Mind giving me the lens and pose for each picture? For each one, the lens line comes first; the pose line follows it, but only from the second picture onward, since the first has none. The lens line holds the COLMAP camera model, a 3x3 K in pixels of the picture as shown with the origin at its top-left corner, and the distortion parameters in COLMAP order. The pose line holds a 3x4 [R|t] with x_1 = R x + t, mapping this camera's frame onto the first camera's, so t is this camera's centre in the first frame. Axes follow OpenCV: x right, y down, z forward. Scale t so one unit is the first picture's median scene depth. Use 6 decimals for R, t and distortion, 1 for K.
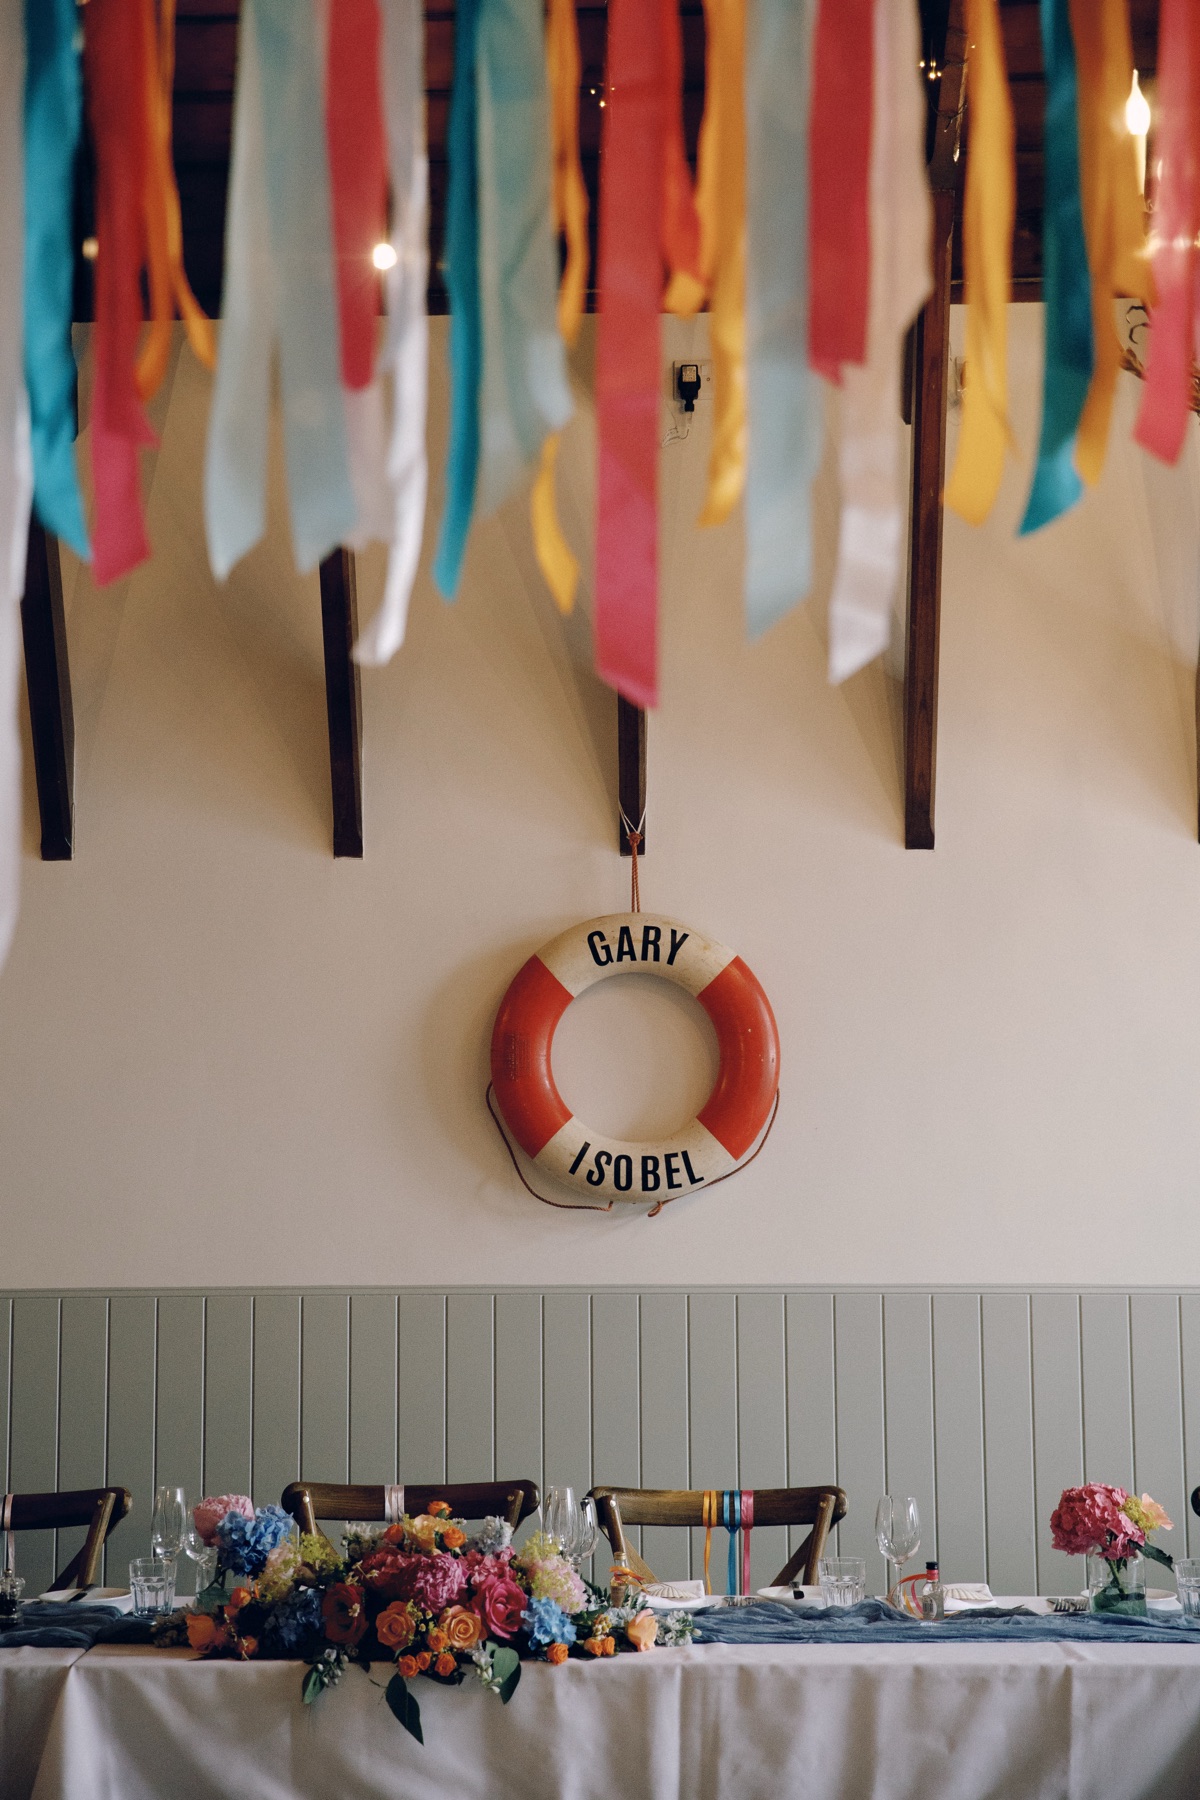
lens RADIAL K [[2987.5, 0, 600.0], [0, 2987.5, 900.0], [0, 0, 1]] dist [0.200991, 0.005542]
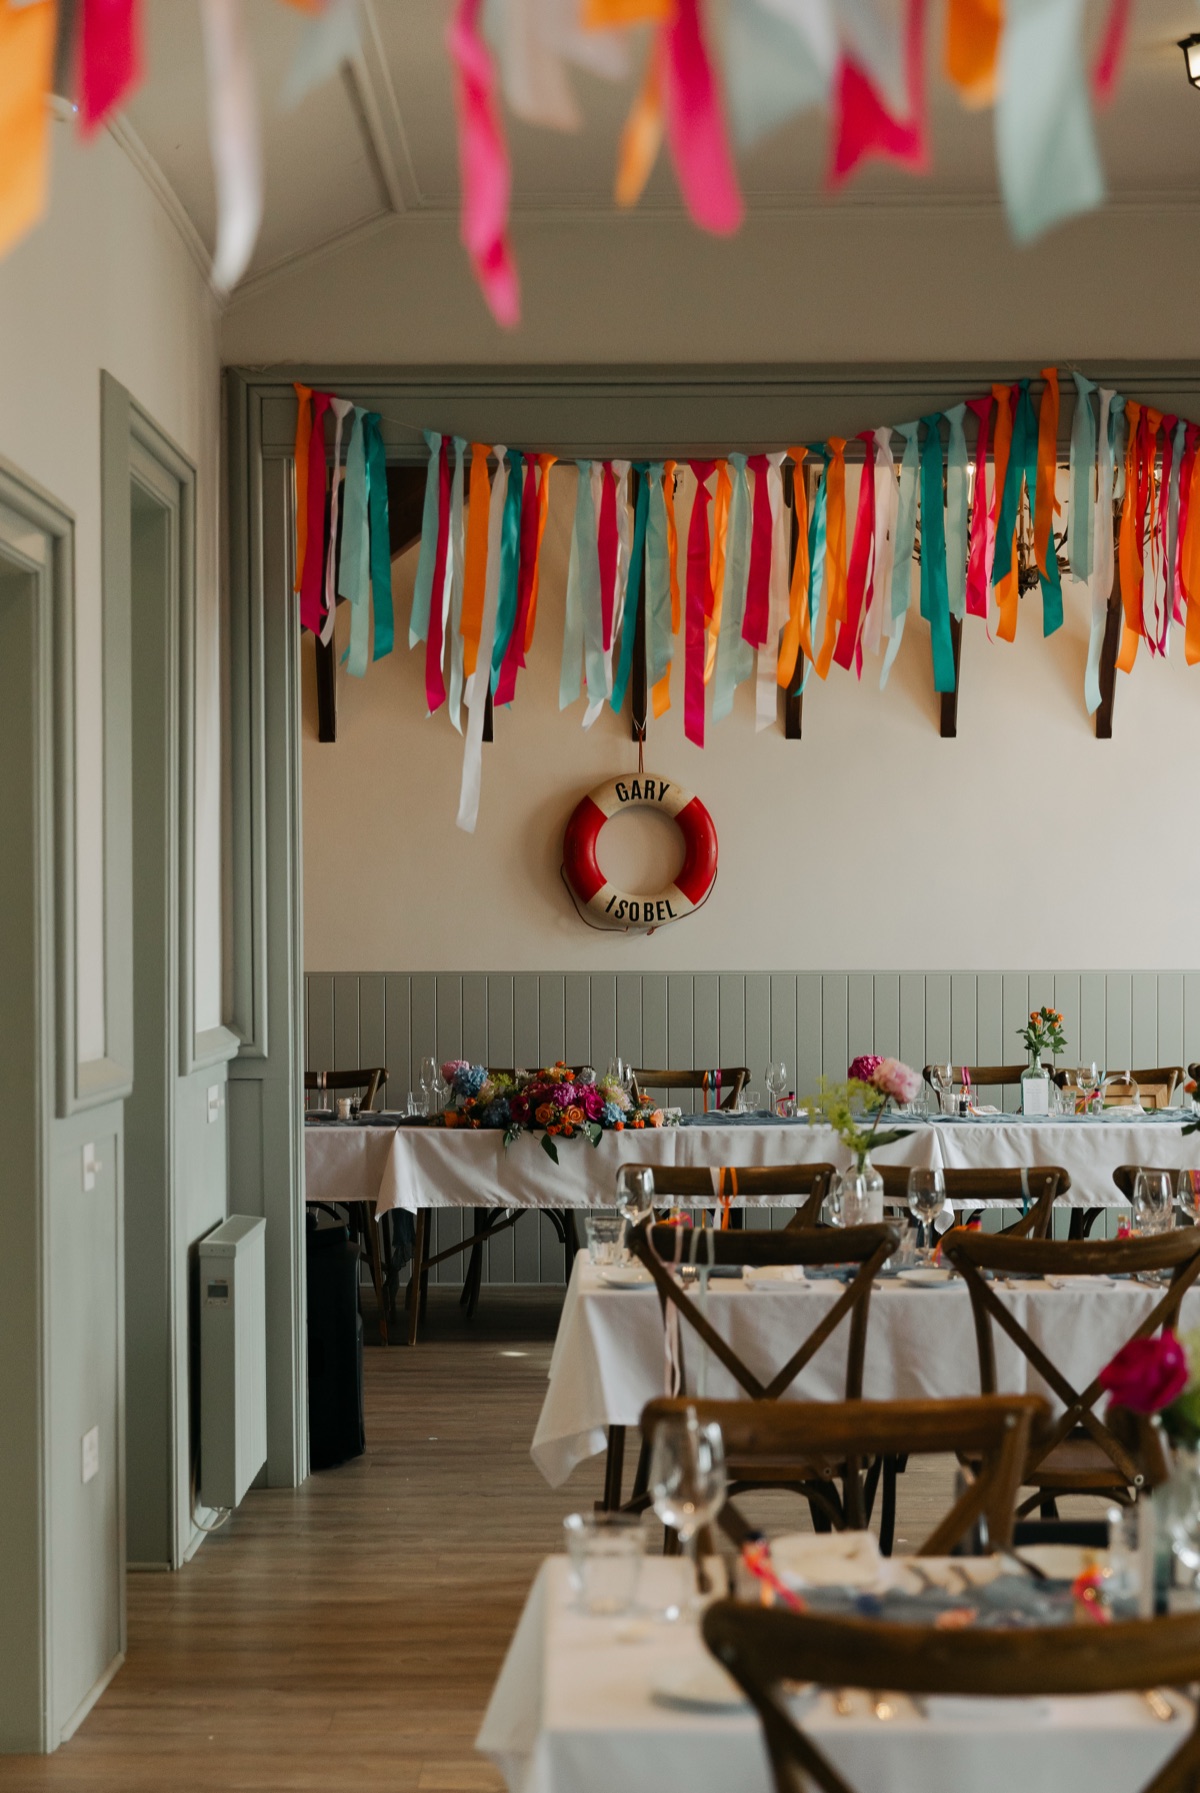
lens RADIAL K [[3023.6, 0, 600.0], [0, 3023.6, 896.5], [0, 0, 1]] dist [0.007453, 0.001391]
pose [[0.999361, 0.002288, 0.035662, -0.090306], [-0.005002, 0.997080, 0.076196, -0.069779], [-0.035384, -0.076325, 0.996455, -0.987699]]
